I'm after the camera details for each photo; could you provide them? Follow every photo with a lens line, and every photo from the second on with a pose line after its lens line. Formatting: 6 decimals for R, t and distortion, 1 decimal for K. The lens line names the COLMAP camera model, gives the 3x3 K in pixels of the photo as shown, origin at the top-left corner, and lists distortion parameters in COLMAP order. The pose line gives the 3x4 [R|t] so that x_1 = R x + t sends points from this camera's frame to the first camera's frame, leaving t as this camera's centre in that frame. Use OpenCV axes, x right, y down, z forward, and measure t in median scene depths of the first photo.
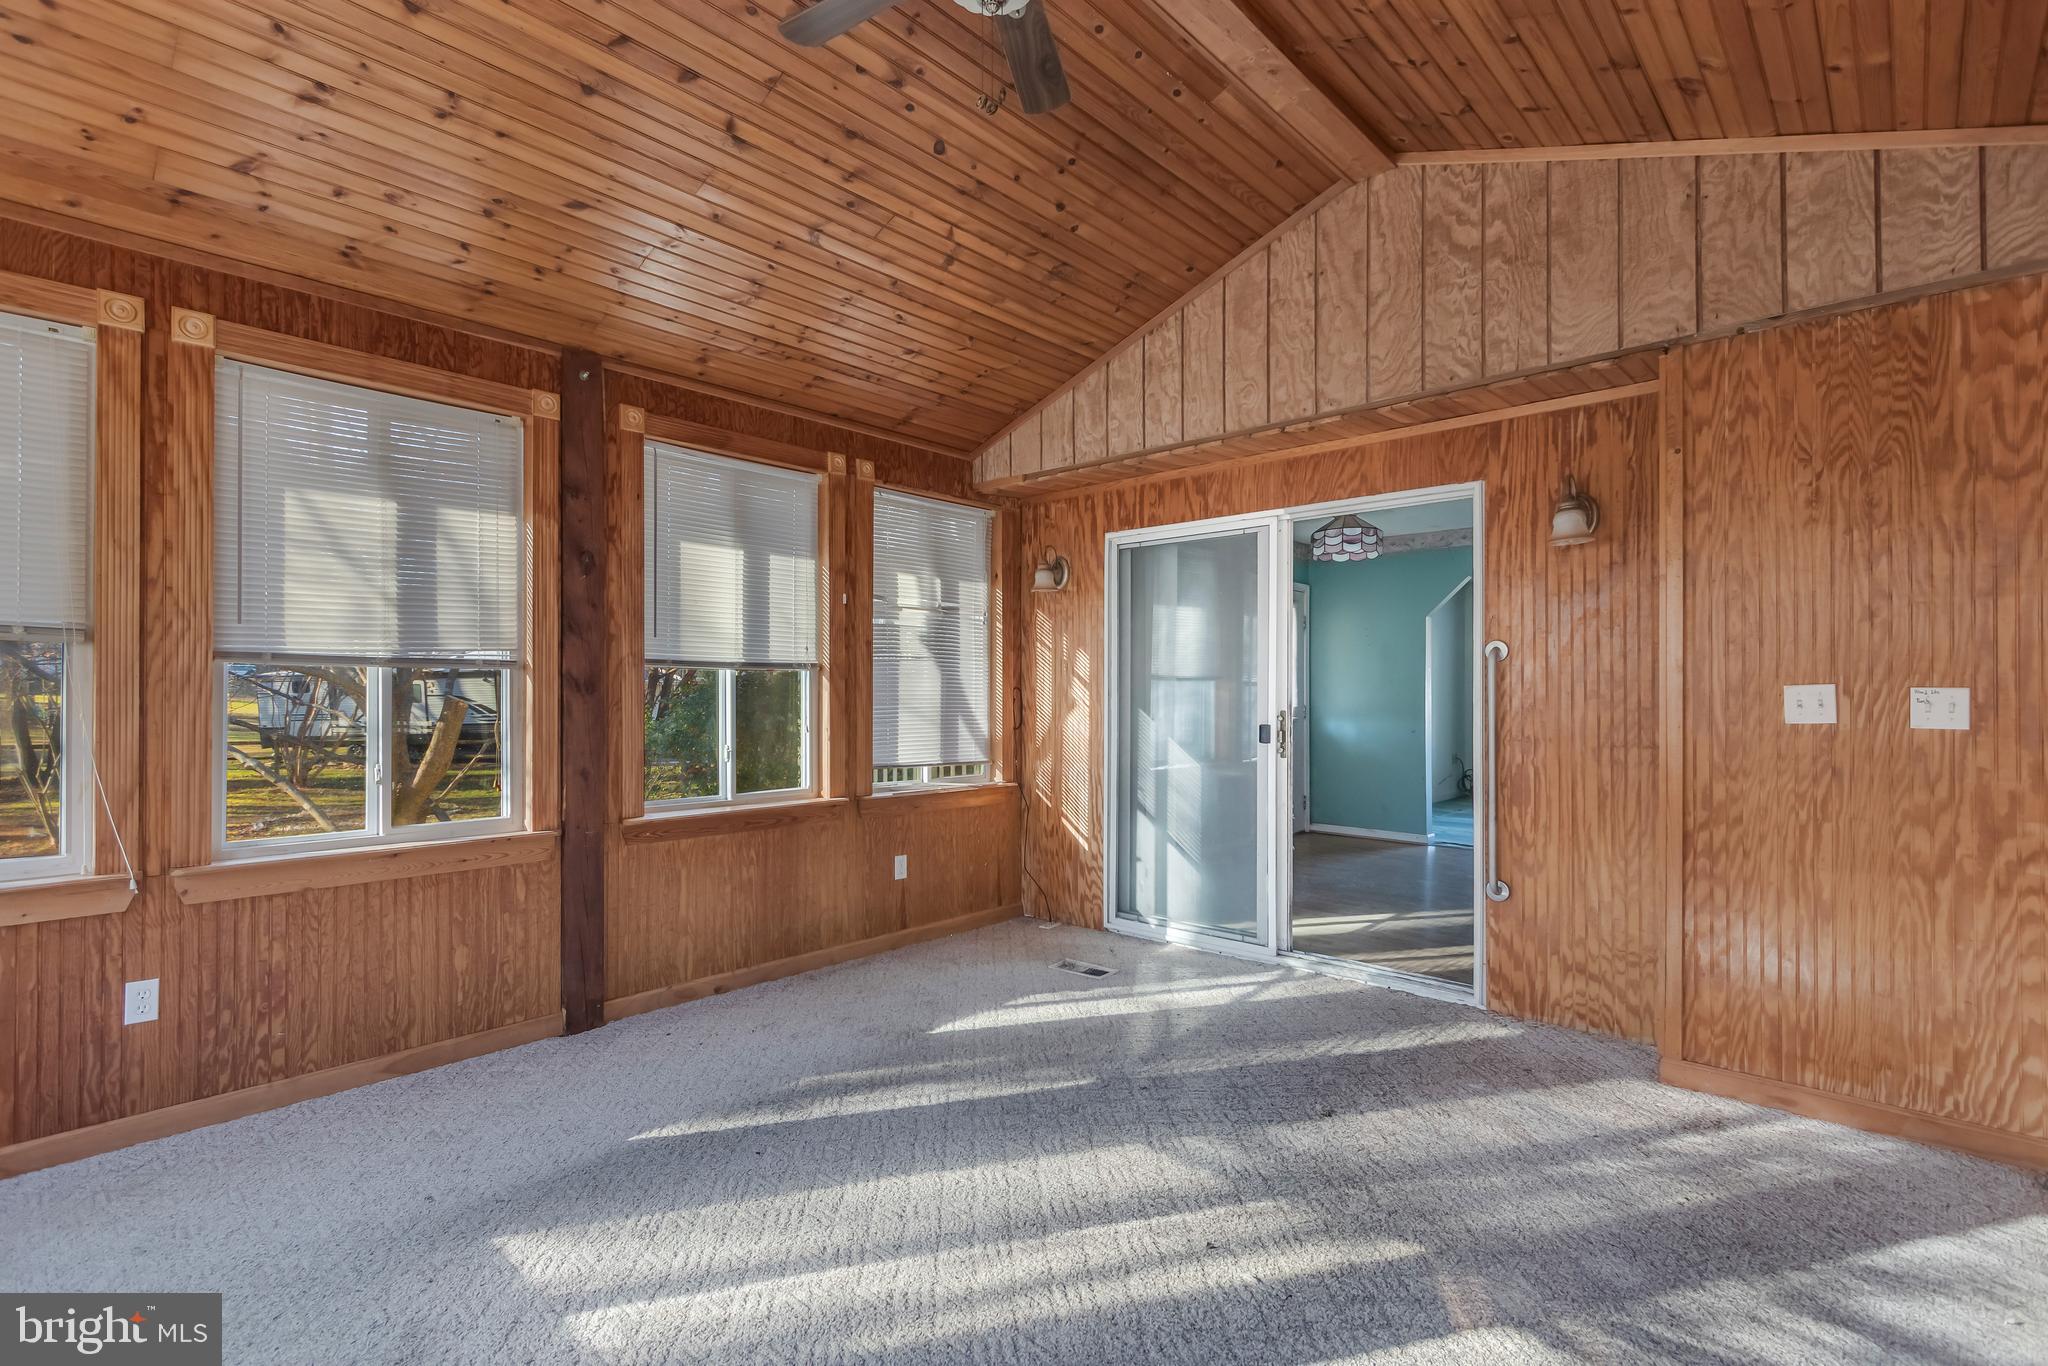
lens RADIAL K [[956.7, 0, 1004.4], [0, 956.7, 695.5], [0, 0, 1]] dist [0.001992, -0.000245]
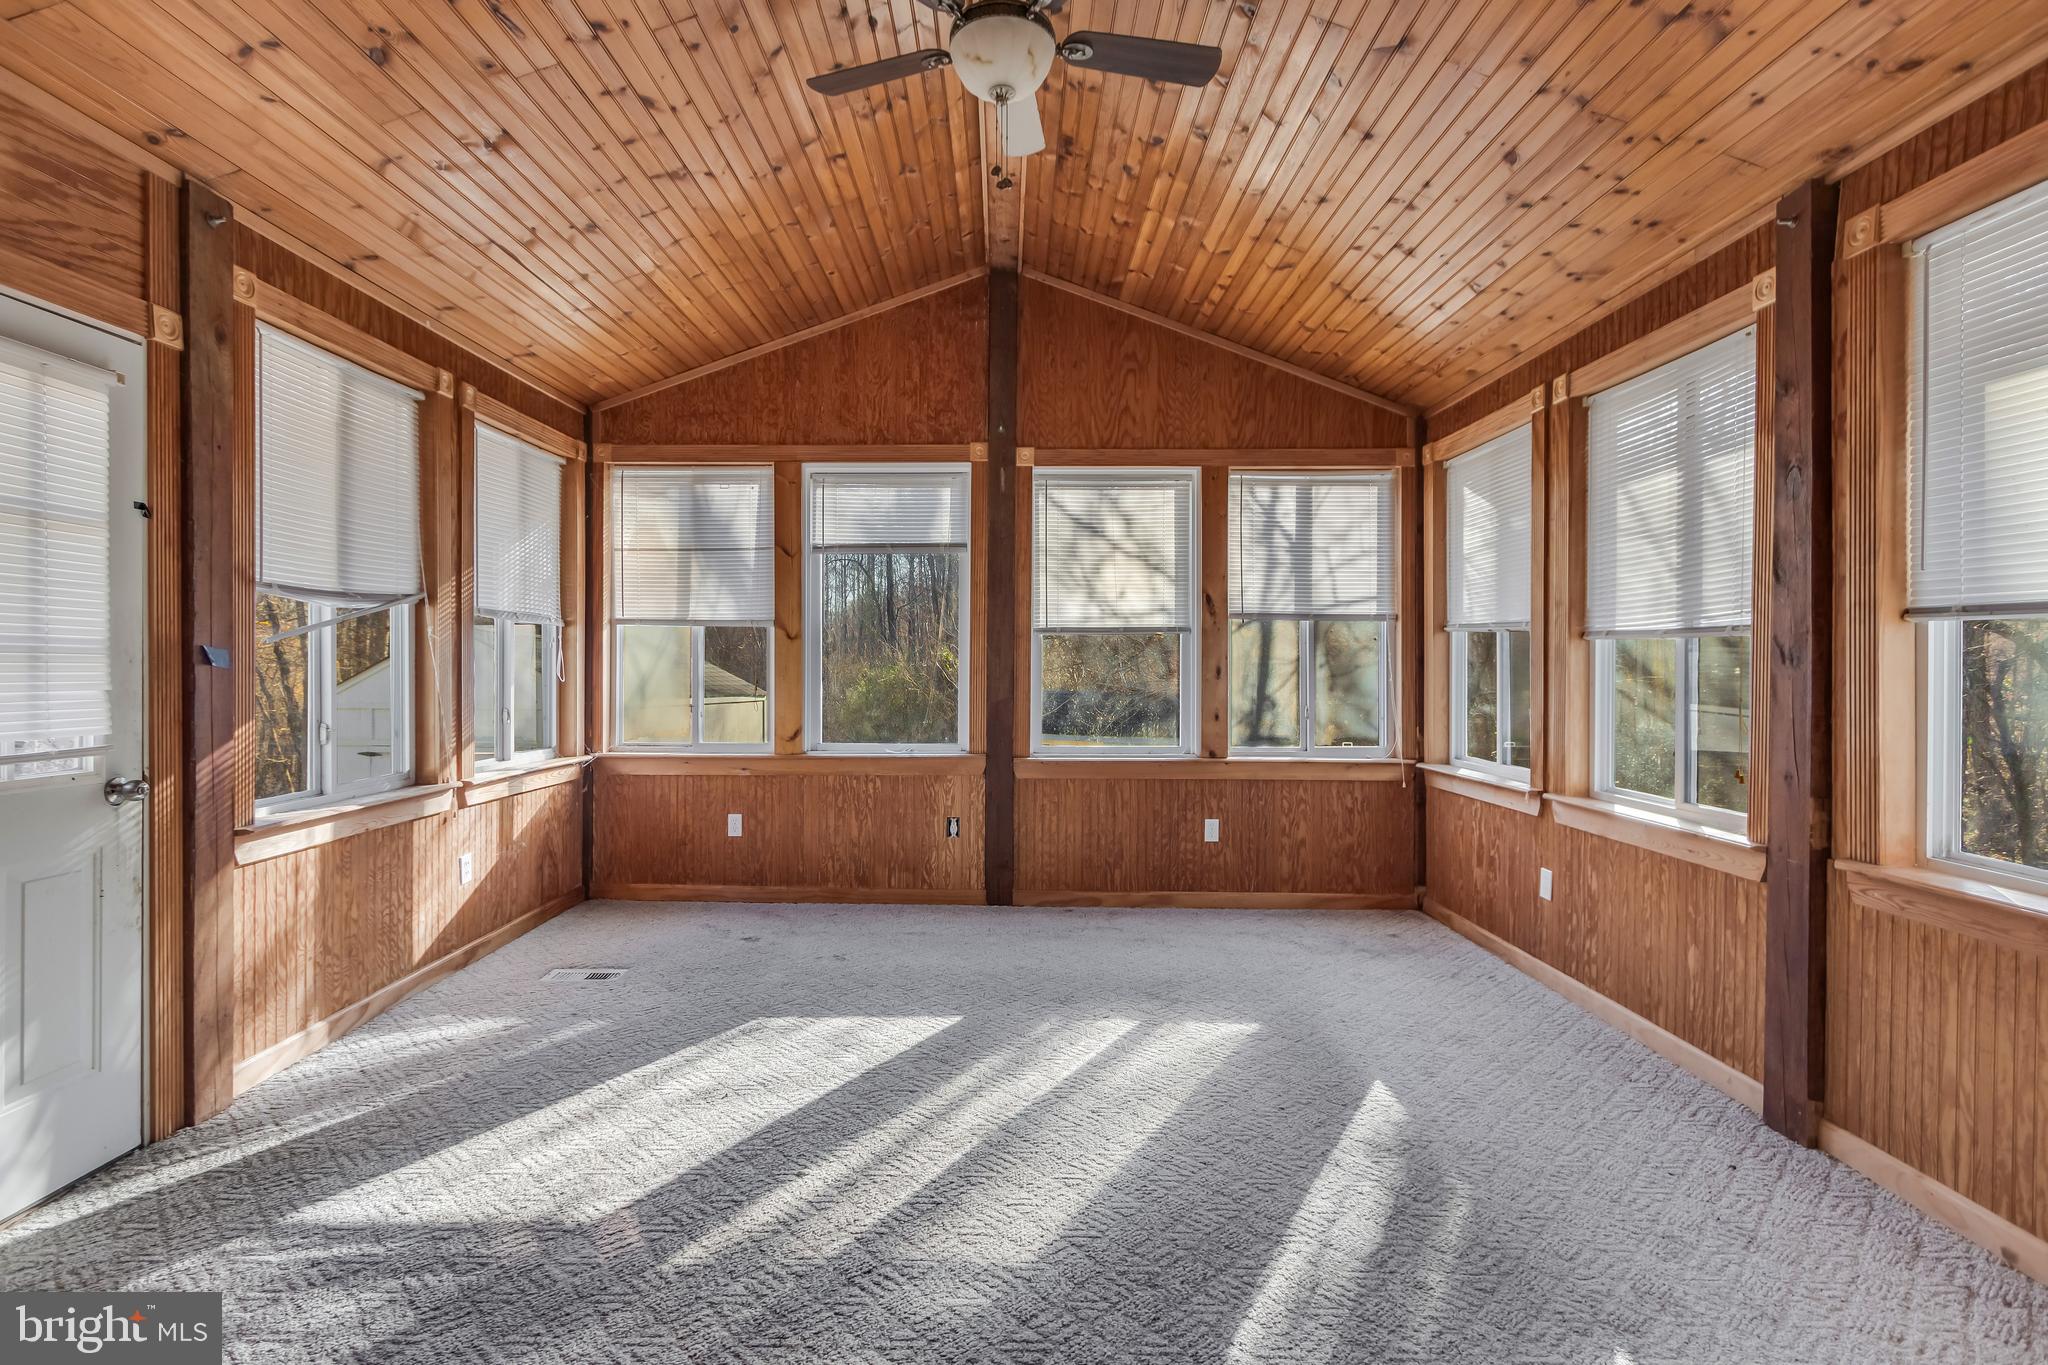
lens RADIAL K [[938.4, 0, 984.5], [0, 938.4, 677.6], [0, 0, 1]] dist [0.000124, -0.000013]
pose [[-0.744191, 0.008640, -0.667910, 0.603037], [-0.004025, 0.999840, 0.017419, -0.004043], [0.667954, 0.015652, -0.744038, 1.407639]]
